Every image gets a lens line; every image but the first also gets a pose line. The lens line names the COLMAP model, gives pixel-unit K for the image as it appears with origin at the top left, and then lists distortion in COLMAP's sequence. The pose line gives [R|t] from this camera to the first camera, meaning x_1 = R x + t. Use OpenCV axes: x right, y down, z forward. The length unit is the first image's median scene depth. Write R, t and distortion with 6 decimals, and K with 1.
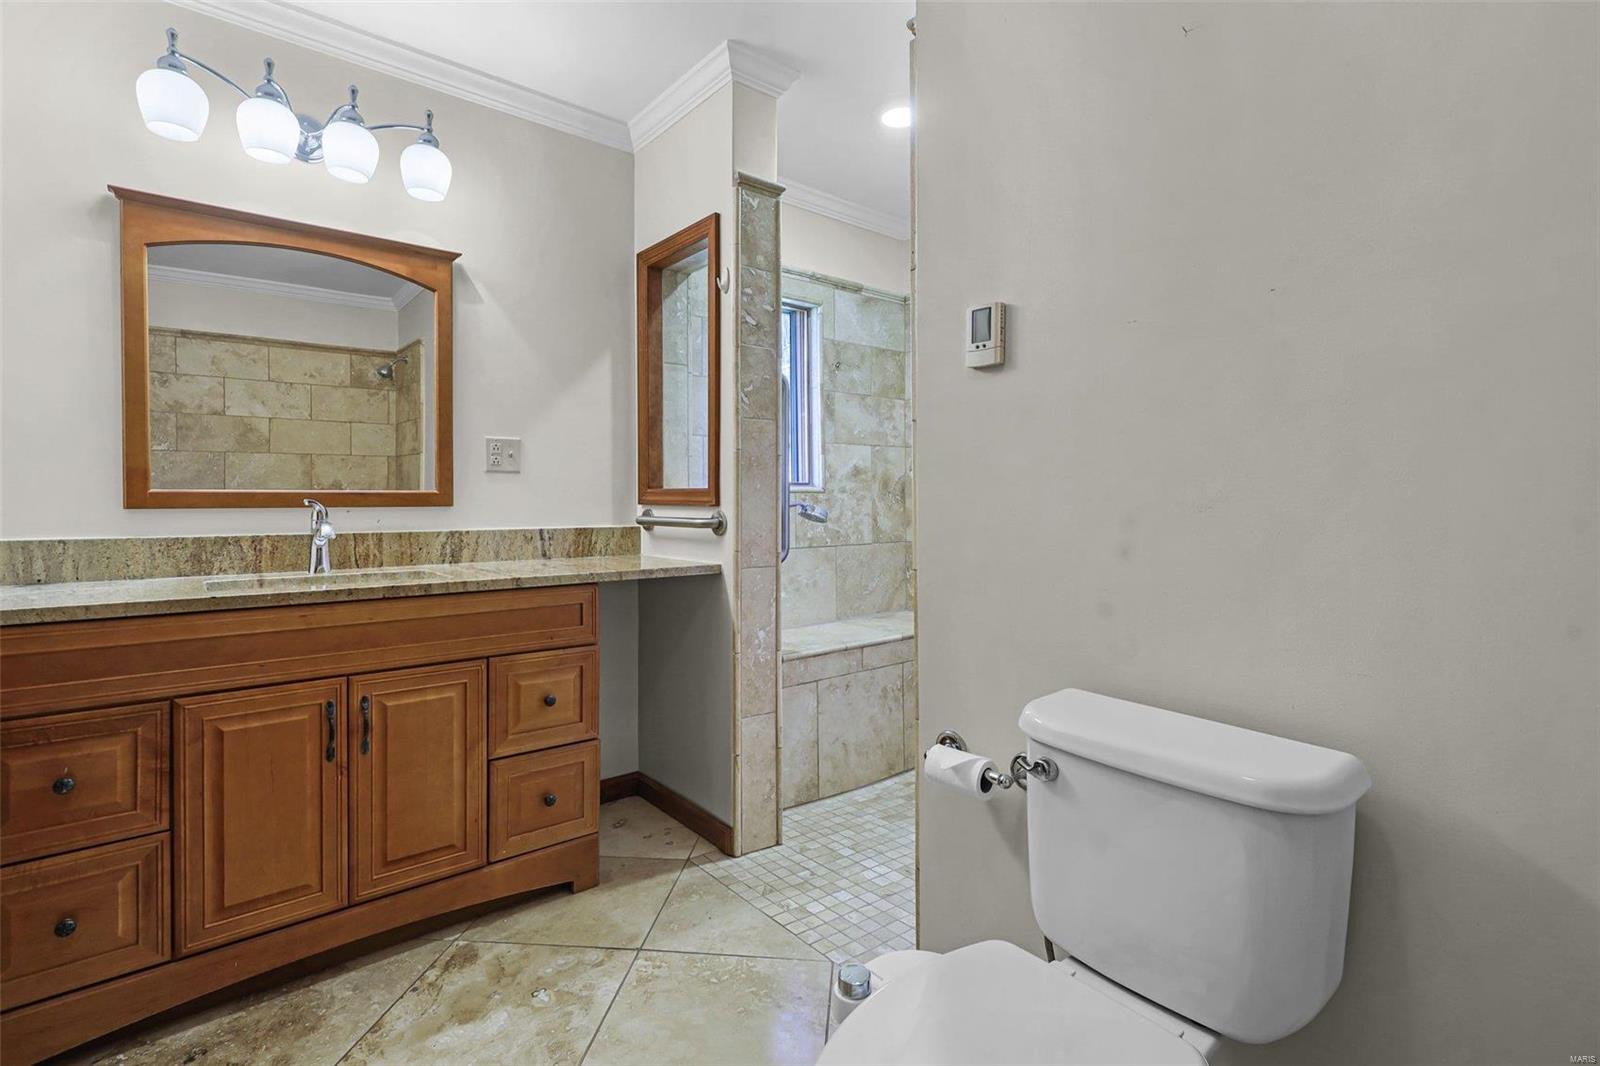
lens RADIAL K [[747.6, 0, 799.2], [0, 747.6, 497.2], [0, 0, 1]] dist [-0.002274, 0.002437]
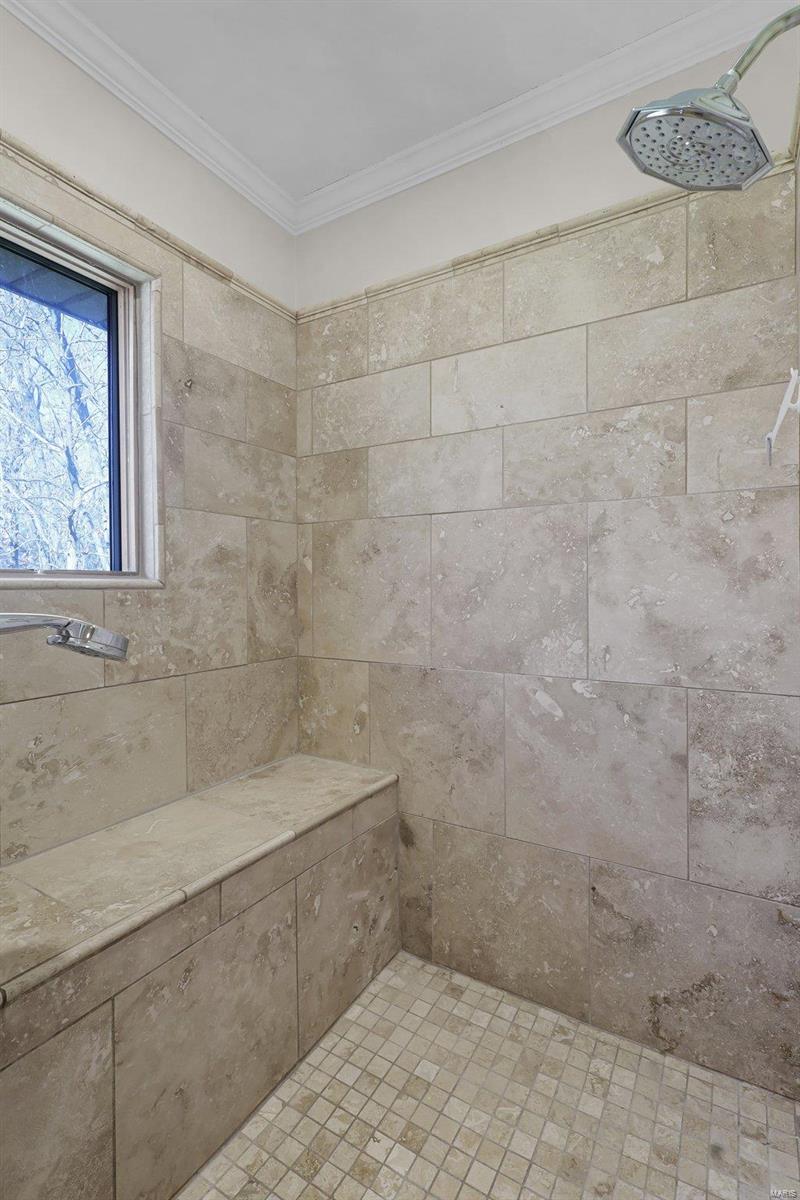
lens RADIAL K [[560.7, 0, 402.2], [0, 560.7, 591.8], [0, 0, 1]] dist [-0.002274, 0.002437]
pose [[0.943961, -0.002802, 0.330045, 0.064618], [-0.001229, 0.999927, 0.012004, -0.008903], [-0.330054, -0.011737, 0.943889, 0.497035]]
